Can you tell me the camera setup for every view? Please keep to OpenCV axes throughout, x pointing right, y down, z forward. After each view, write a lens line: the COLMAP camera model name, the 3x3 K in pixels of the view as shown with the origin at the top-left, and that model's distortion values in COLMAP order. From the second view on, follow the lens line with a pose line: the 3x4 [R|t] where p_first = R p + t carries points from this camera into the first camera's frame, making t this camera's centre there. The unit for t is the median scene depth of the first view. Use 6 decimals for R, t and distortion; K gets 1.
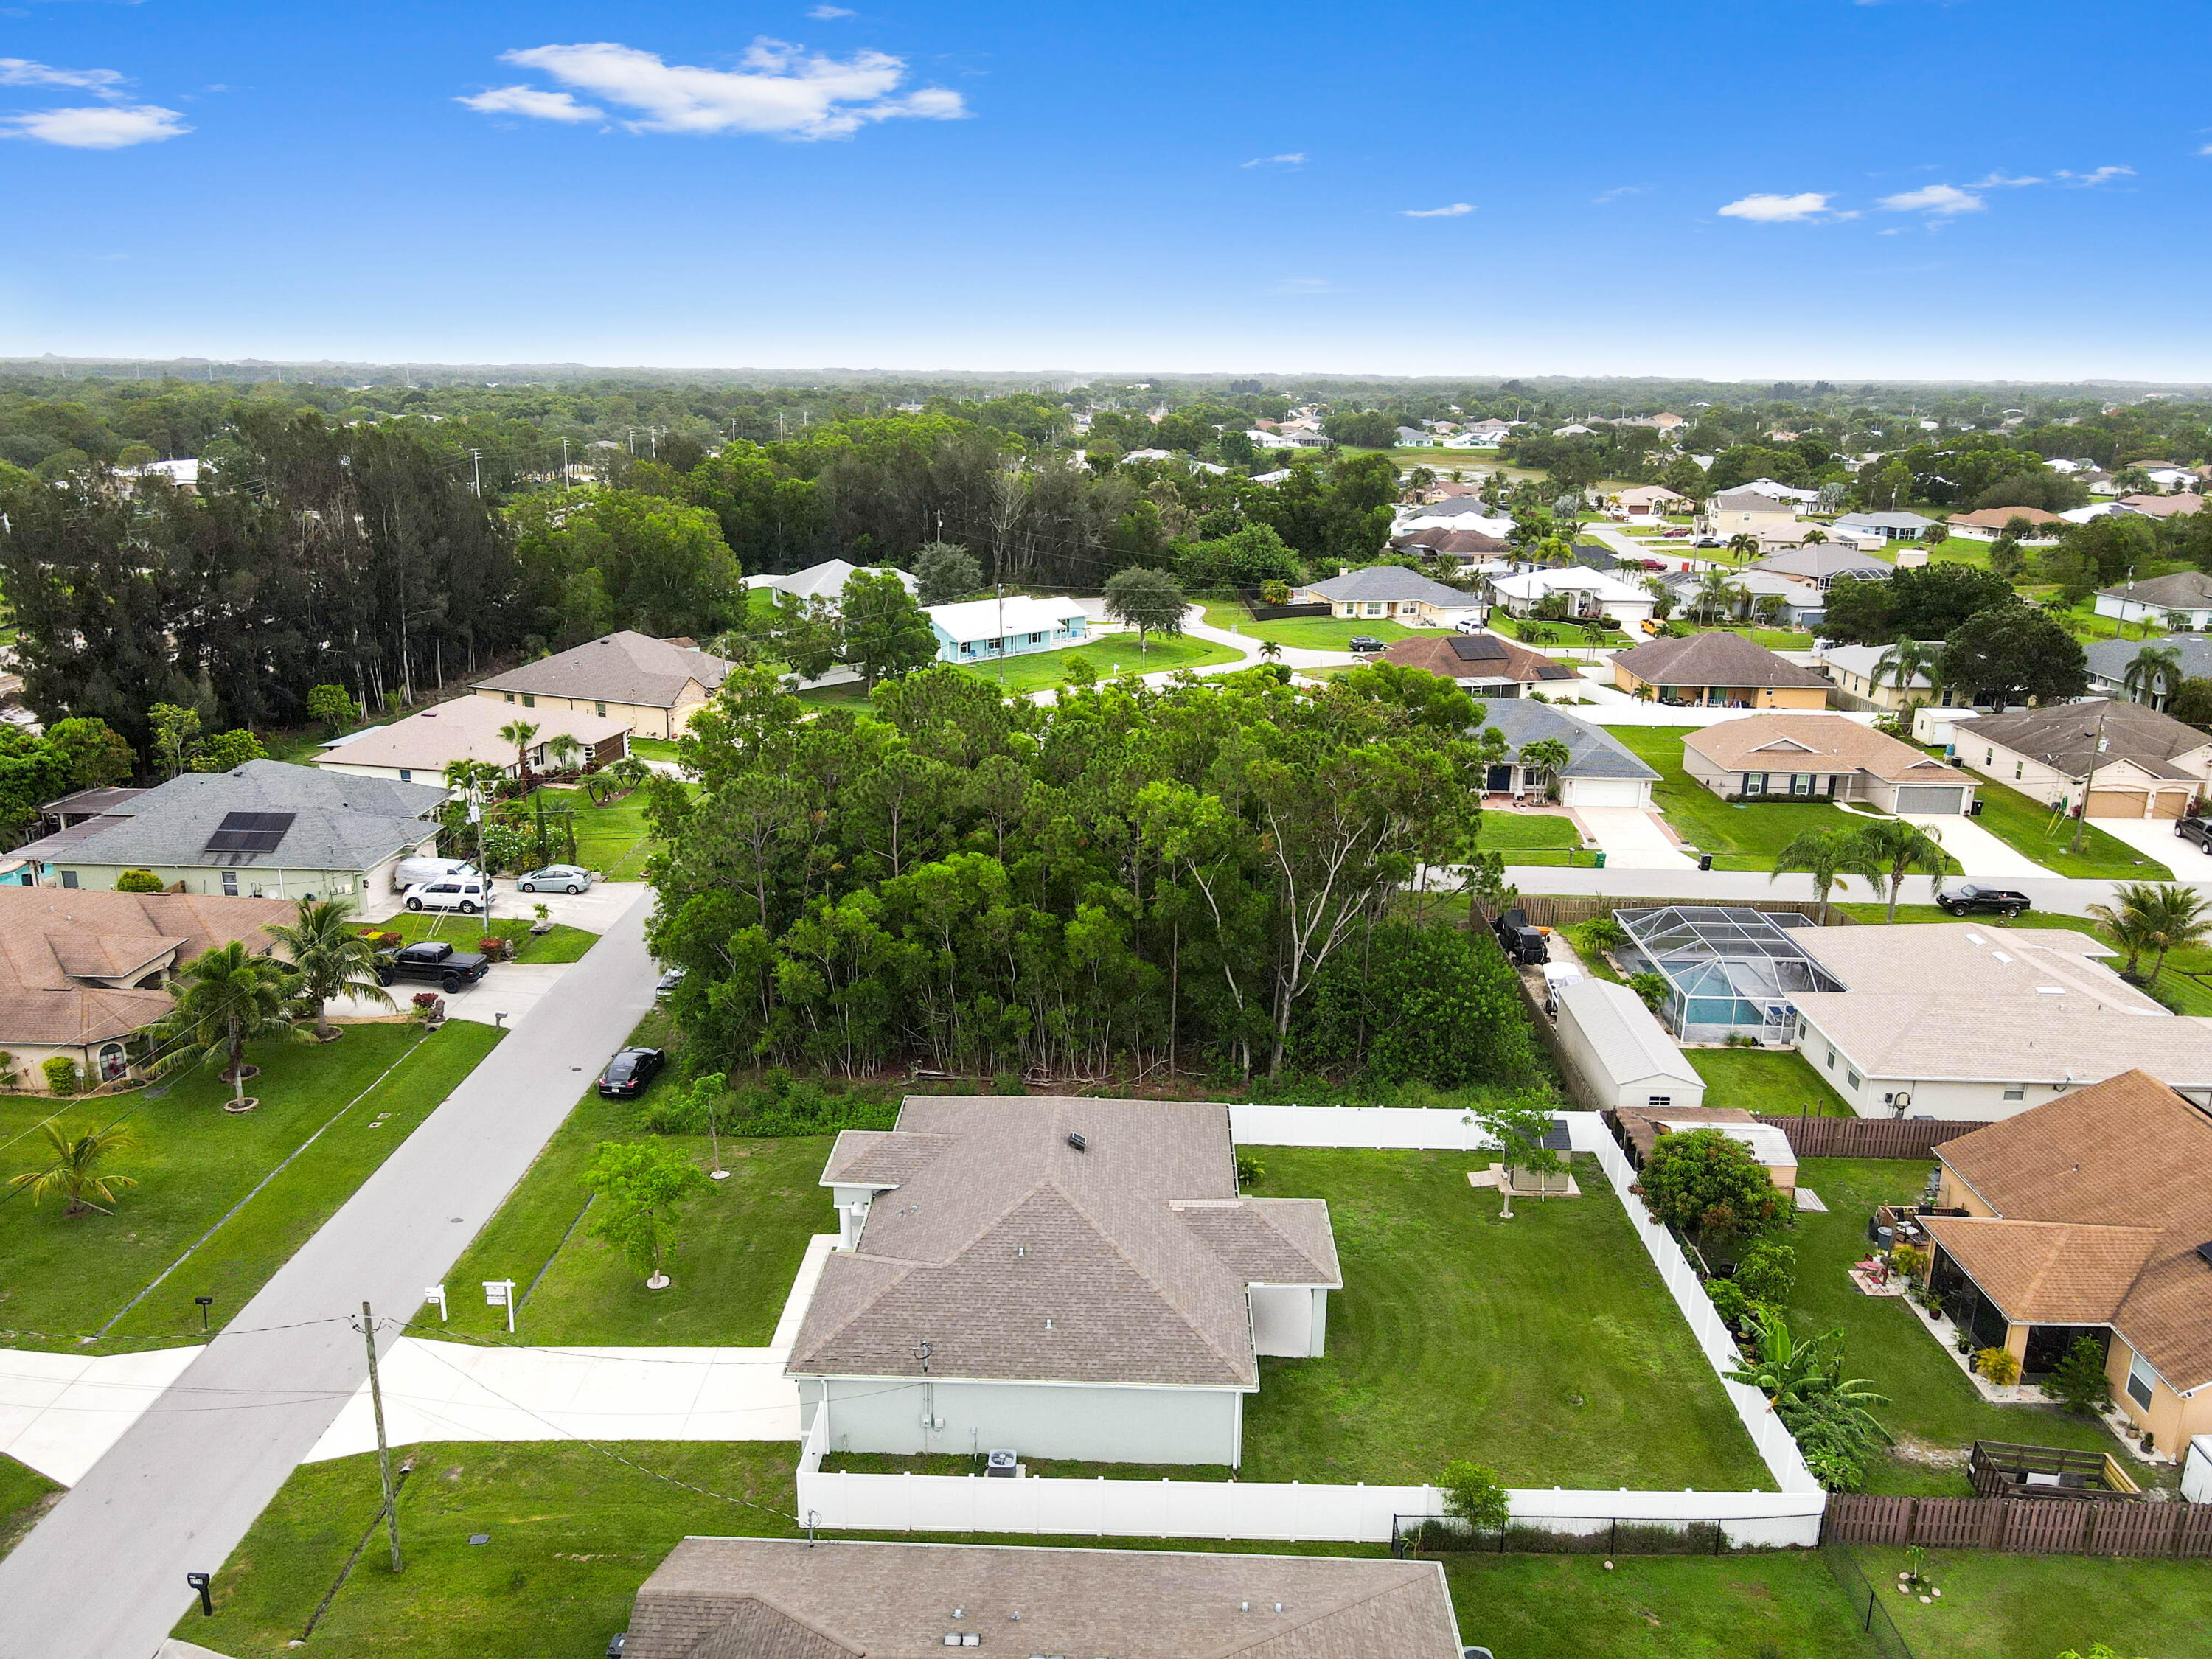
lens RADIAL K [[1639.7, 0, 1094.9], [0, 1639.7, 826.7], [0, 0, 1]] dist [0.005759, 0.007605]
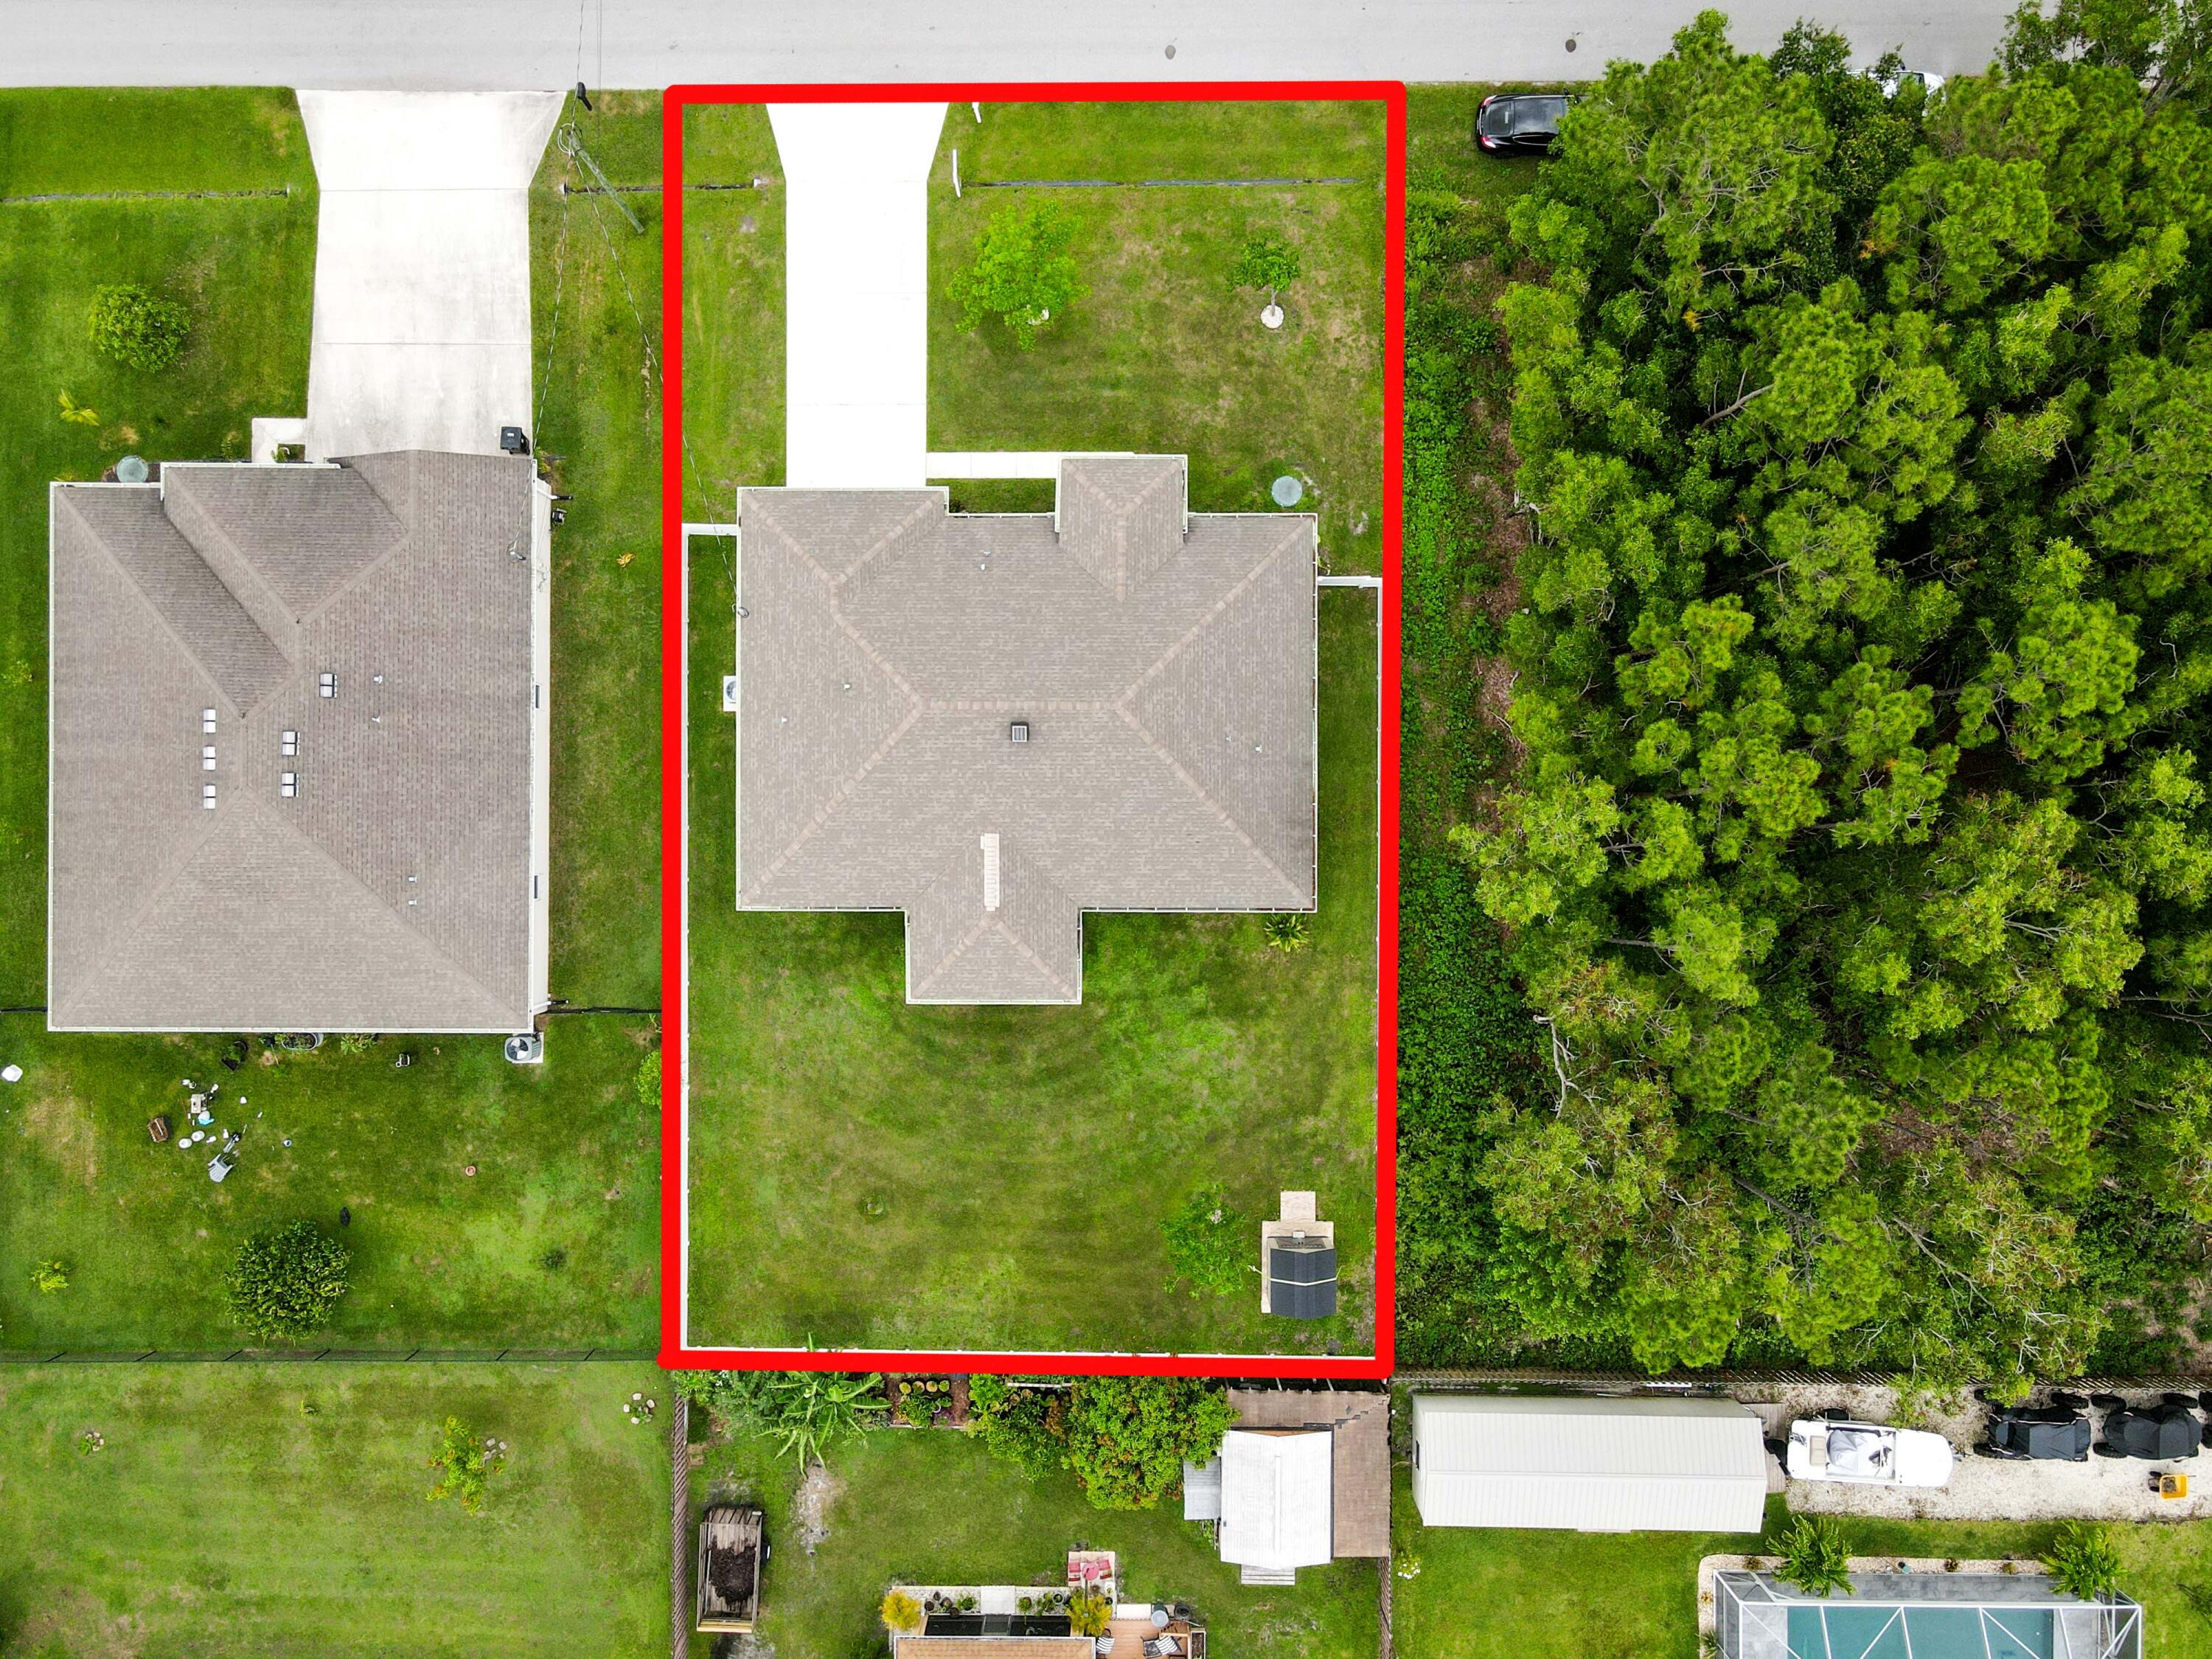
lens RADIAL K [[1673.7, 0, 1106.0], [0, 1673.7, 829.5], [0, 0, 1]] dist [0.003204, 0.026406]
pose [[0.028338, 0.999500, -0.014025, 0.043345], [-0.259688, 0.020911, 0.965466, -0.529910], [0.965277, -0.023717, 0.260151, 0.595100]]
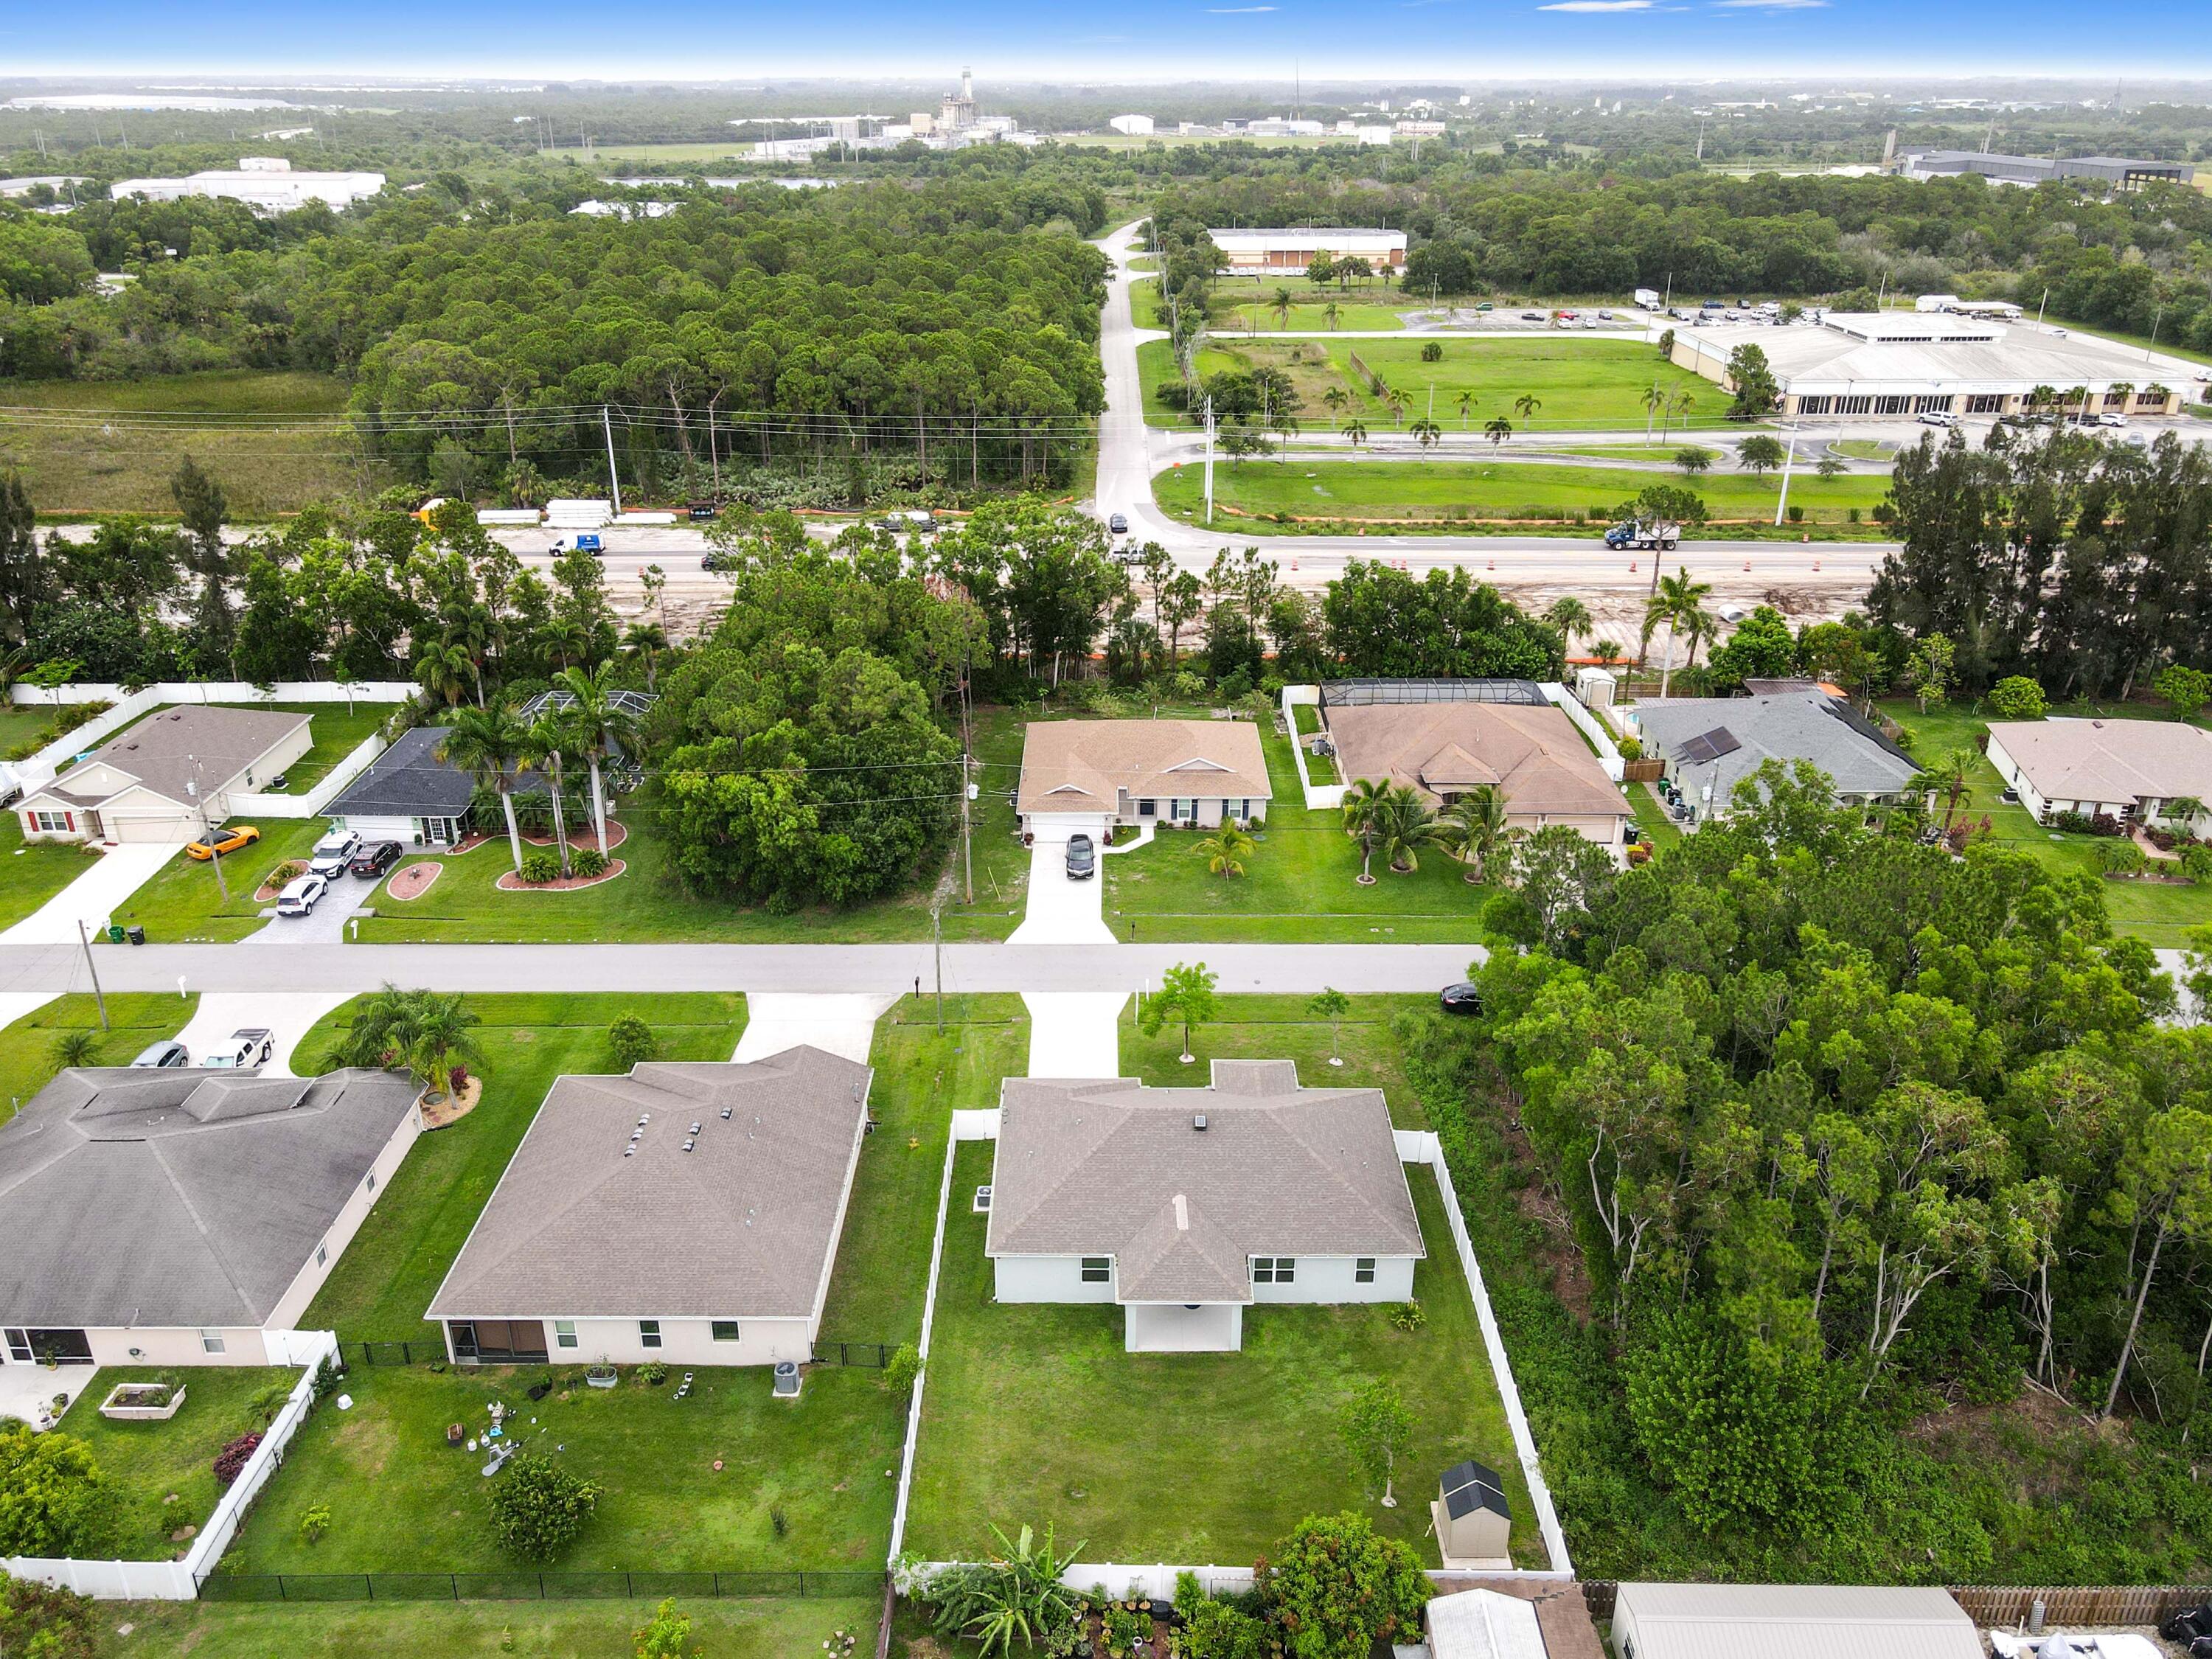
lens RADIAL K [[1673.7, 0, 1106.0], [0, 1673.7, 829.5], [0, 0, 1]] dist [0.003204, 0.026406]
pose [[0.026912, 0.404865, -0.913980, 0.839111], [-0.272590, 0.882634, 0.382953, -0.384085], [0.961754, 0.238836, 0.134116, 0.508669]]
